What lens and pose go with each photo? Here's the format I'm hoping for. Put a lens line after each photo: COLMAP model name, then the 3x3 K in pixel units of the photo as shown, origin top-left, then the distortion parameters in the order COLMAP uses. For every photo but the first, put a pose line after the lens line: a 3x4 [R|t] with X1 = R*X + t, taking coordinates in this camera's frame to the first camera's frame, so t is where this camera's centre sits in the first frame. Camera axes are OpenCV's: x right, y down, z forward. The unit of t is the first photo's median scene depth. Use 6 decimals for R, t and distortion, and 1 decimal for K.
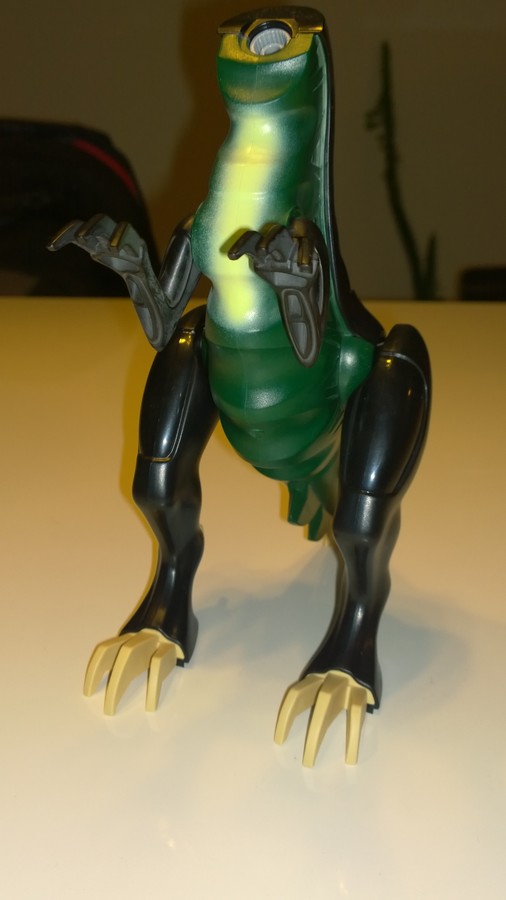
lens RADIAL K [[1110.2, 0, 252.4], [0, 1110.2, 424.1], [0, 0, 1]] dist [0.098892, 0.004896]
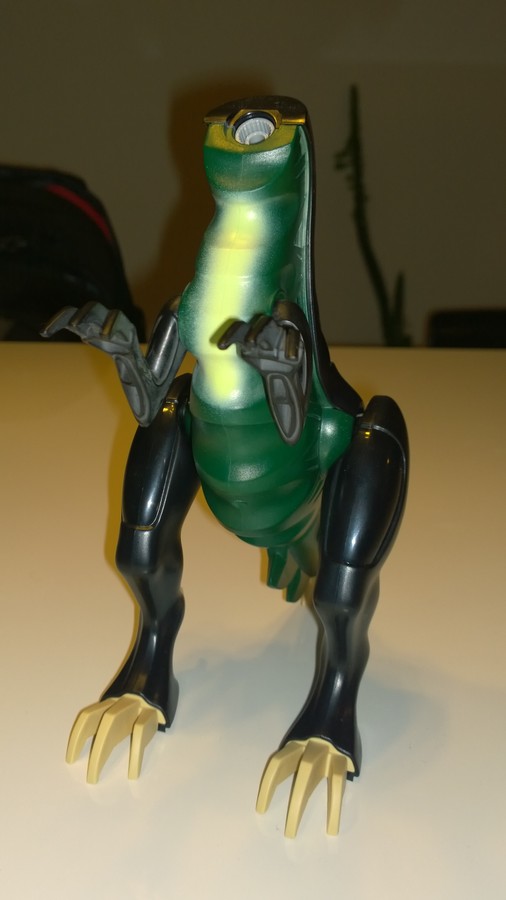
lens RADIAL K [[1110.2, 0, 252.4], [0, 1110.2, 424.1], [0, 0, 1]] dist [0.098892, 0.004896]
pose [[0.999565, 0.003233, 0.029312, -0.014068], [-0.002476, 0.999664, -0.025795, -0.037890], [-0.029385, 0.025711, 0.999237, -0.023524]]
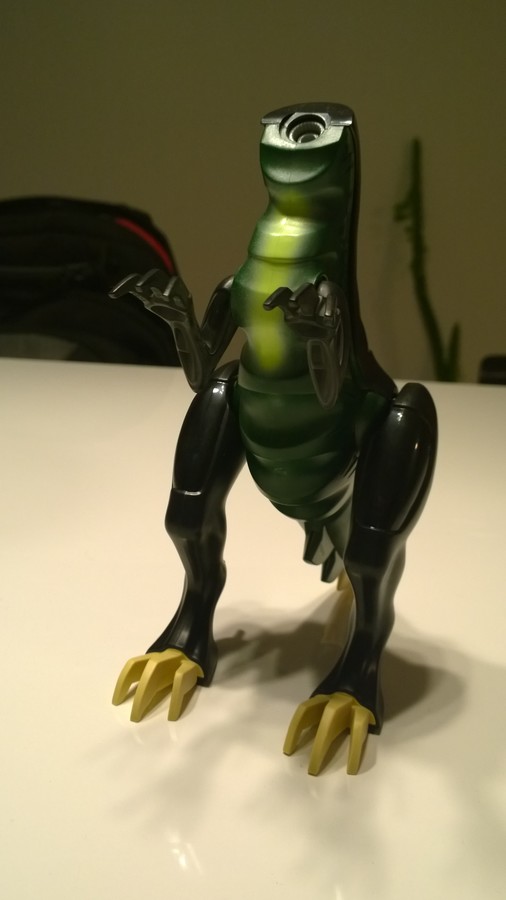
lens RADIAL K [[1115.7, 0, 250.1], [0, 1115.7, 437.3], [0, 0, 1]] dist [0.099838, 0.001981]
pose [[0.998737, 0.045324, -0.021684, -0.002632], [-0.046626, 0.996867, -0.063895, 0.045890], [0.018720, 0.064826, 0.997721, -0.125162]]
